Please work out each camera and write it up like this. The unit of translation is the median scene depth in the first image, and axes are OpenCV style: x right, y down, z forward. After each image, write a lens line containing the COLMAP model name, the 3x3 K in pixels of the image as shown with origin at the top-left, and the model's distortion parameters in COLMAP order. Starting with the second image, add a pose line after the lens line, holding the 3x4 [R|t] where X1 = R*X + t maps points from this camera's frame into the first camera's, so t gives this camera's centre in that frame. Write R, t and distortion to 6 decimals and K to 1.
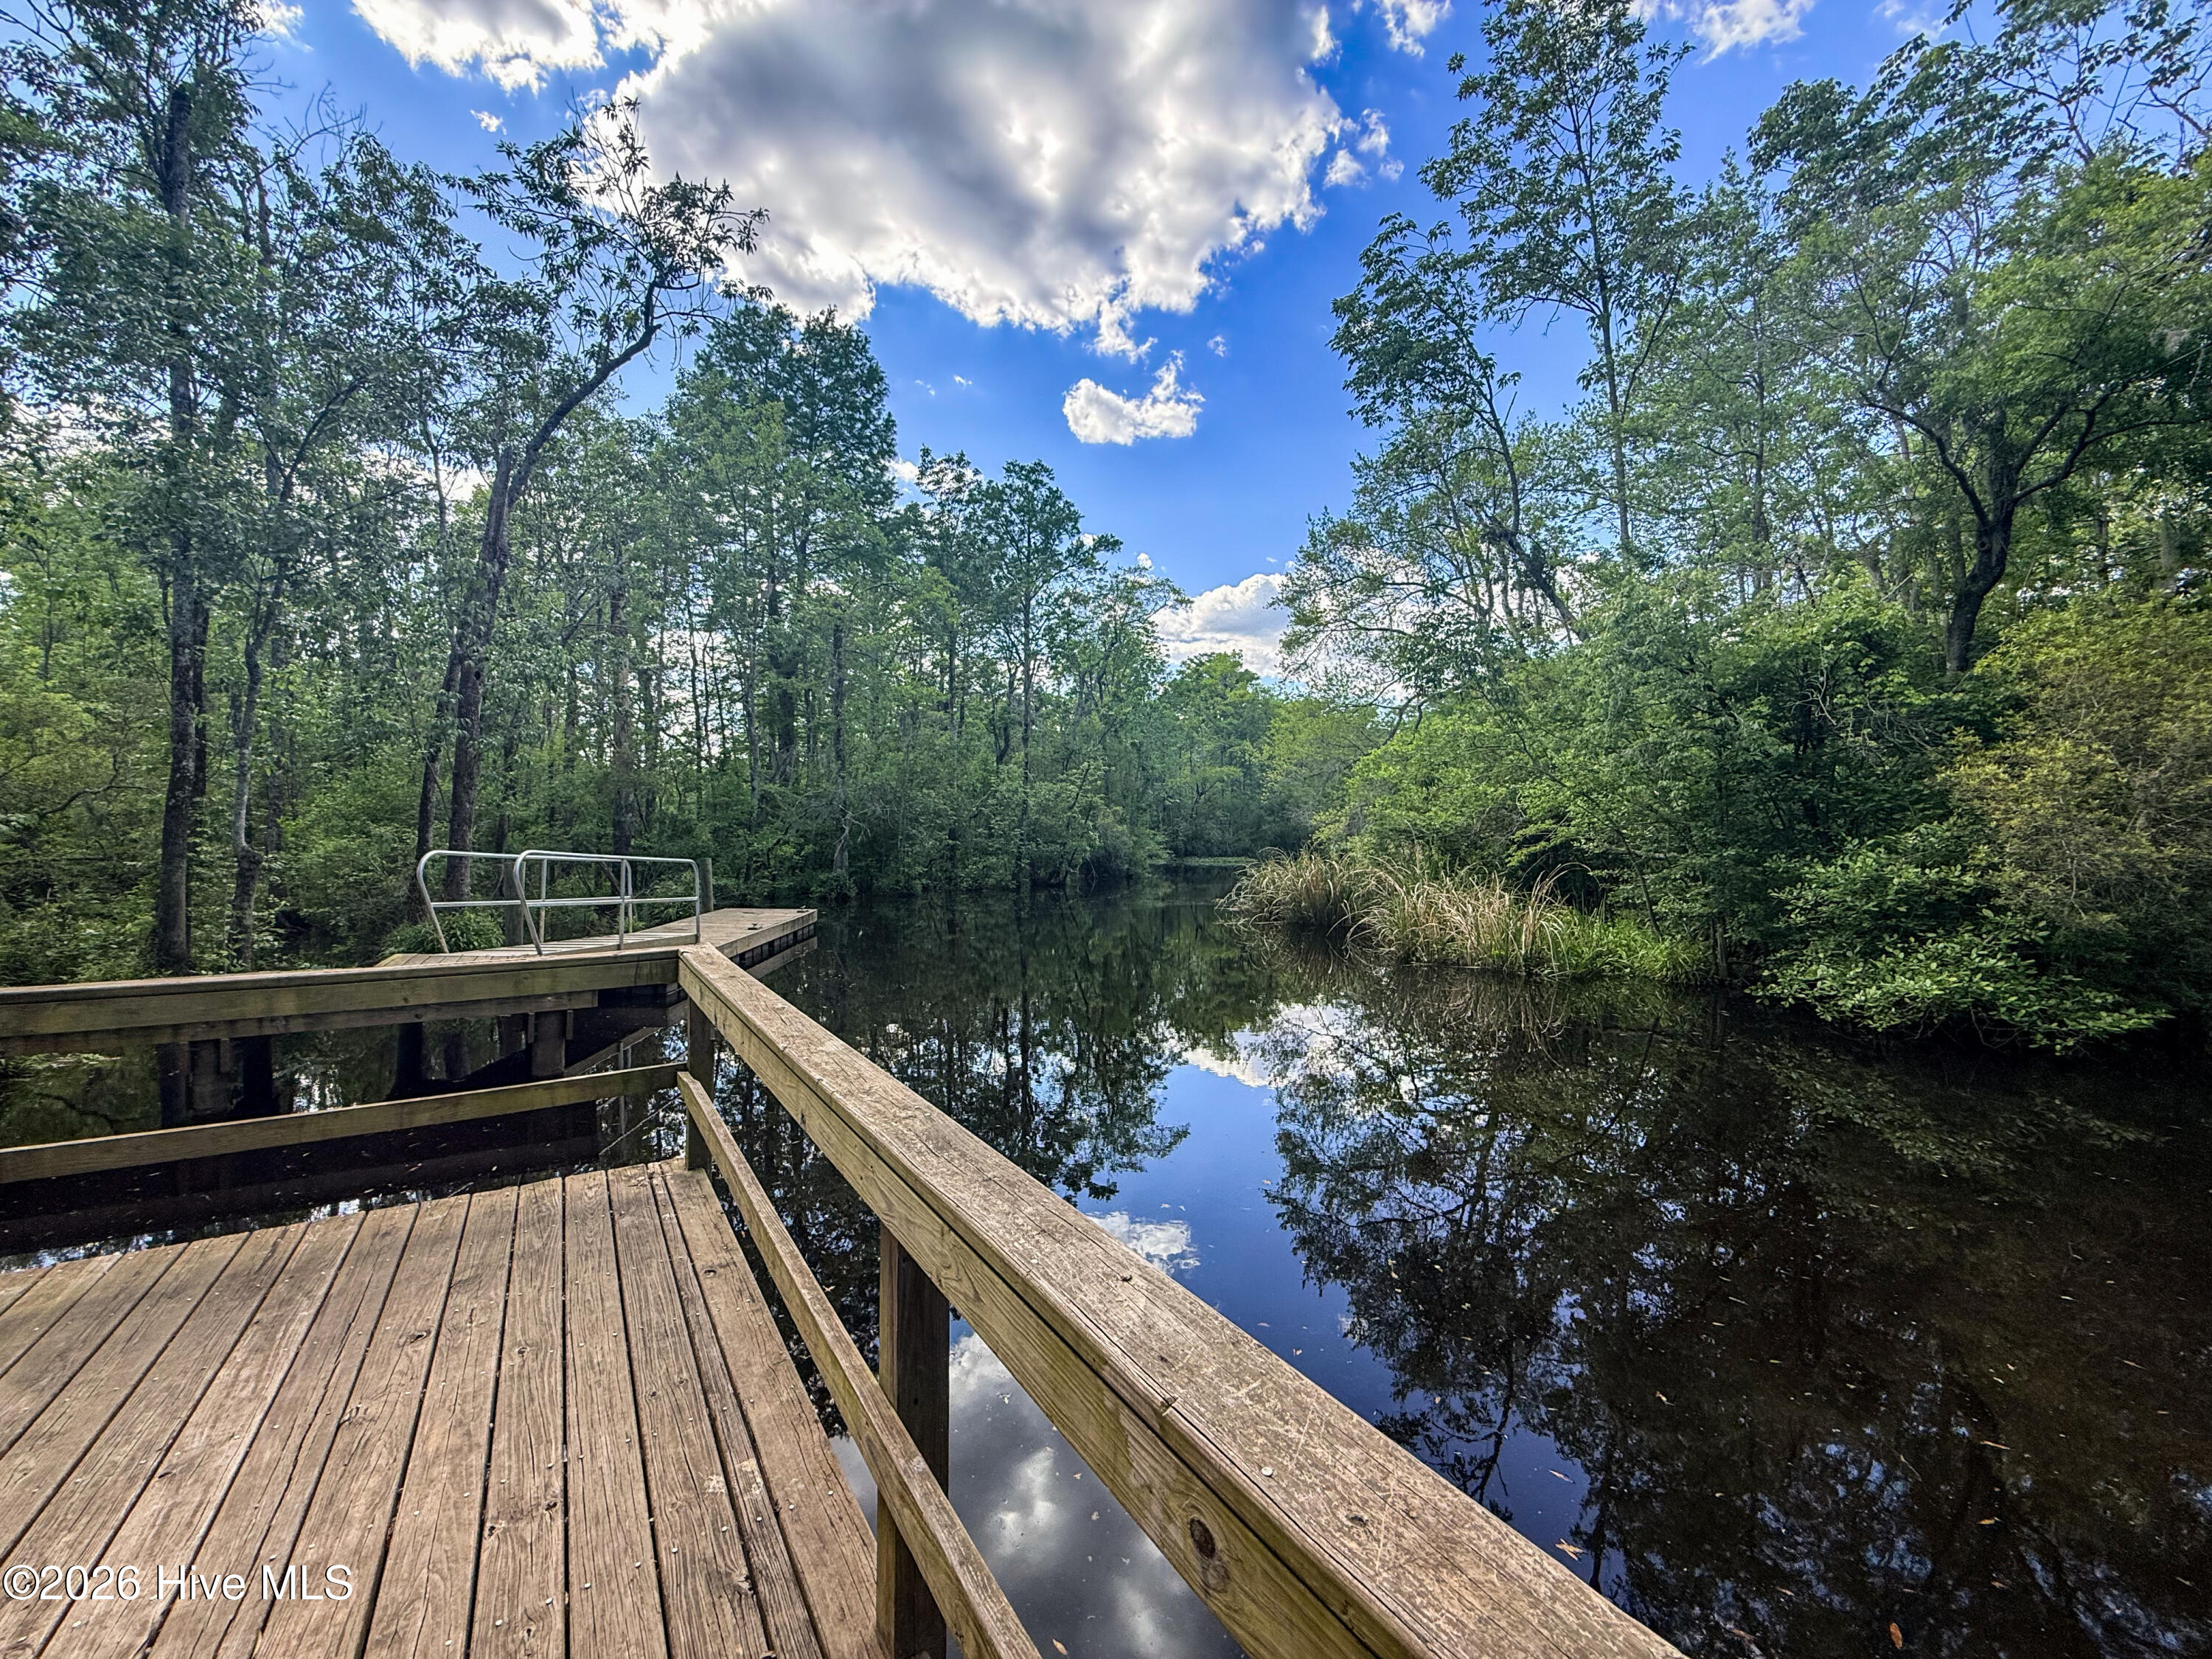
lens RADIAL K [[872.3, 0, 1099.9], [0, 872.3, 834.8], [0, 0, 1]] dist [-0.000459, 0.000054]
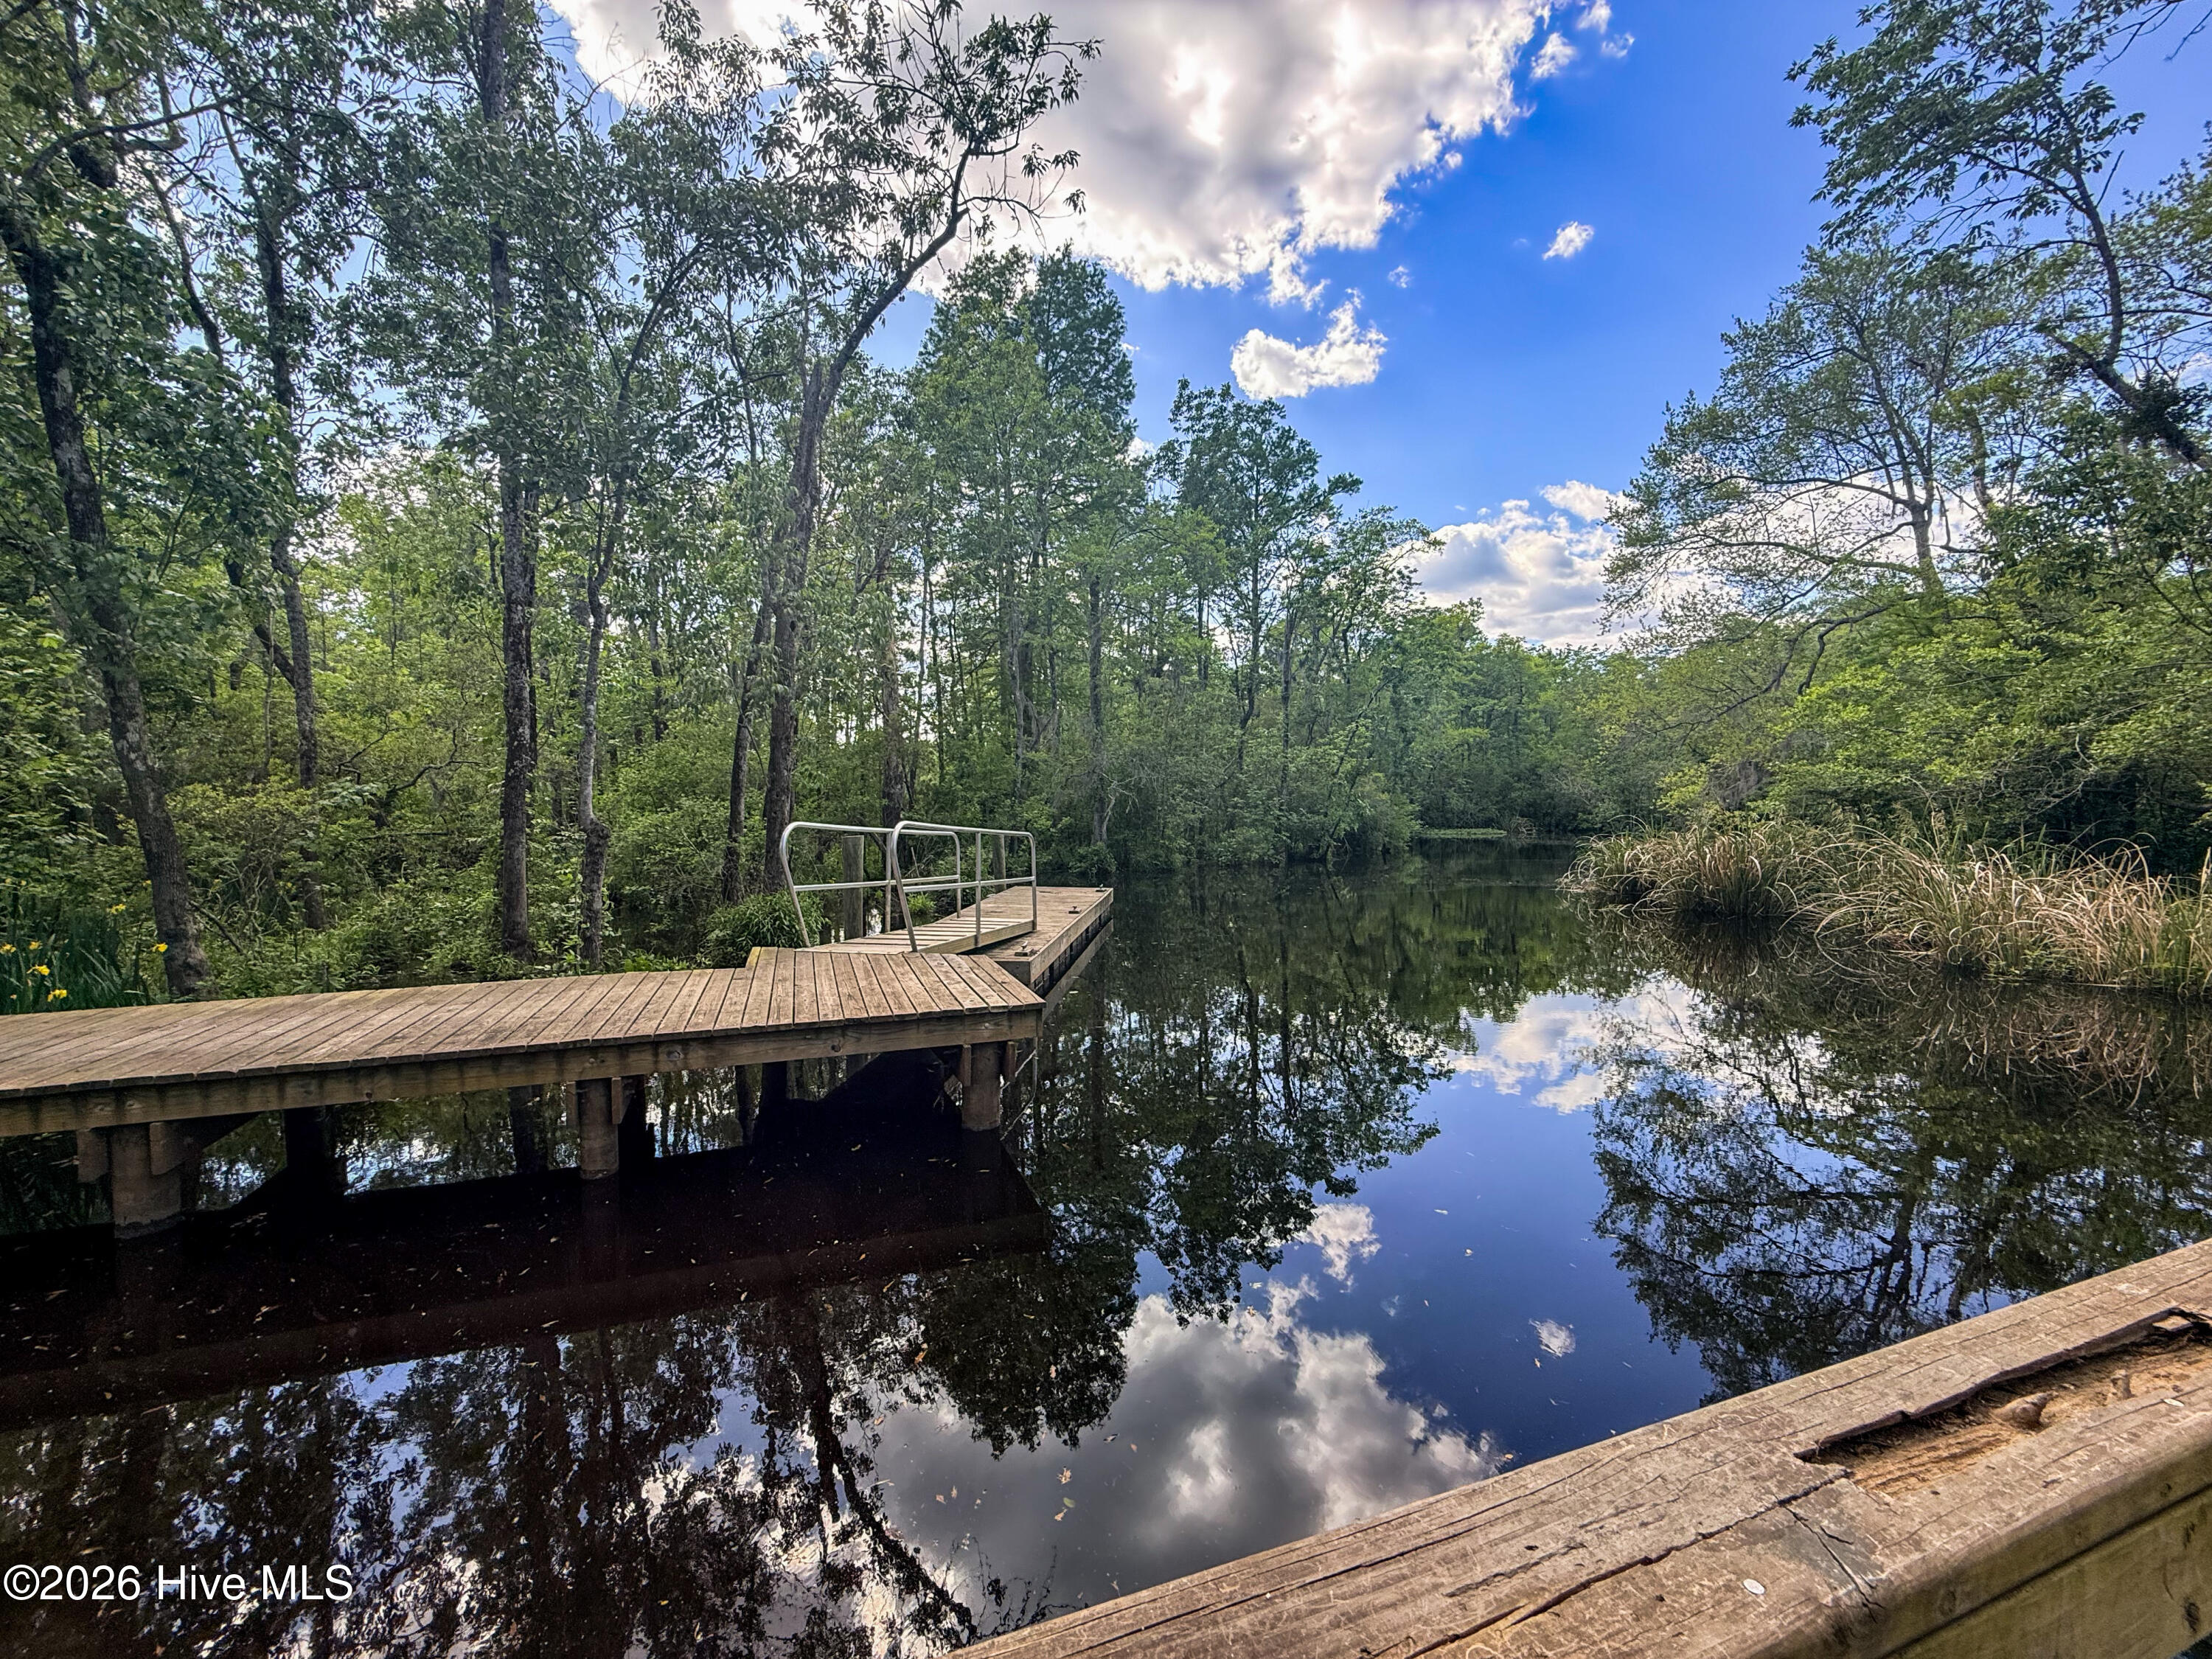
lens RADIAL K [[869.8, 0, 1106.7], [0, 869.8, 834.4], [0, 0, 1]] dist [0.038902, -0.018129]
pose [[0.981062, -0.003073, -0.193670, -0.094691], [0.009086, 0.999504, 0.030168, 0.001893], [0.193481, -0.031357, 0.980603, 0.070311]]
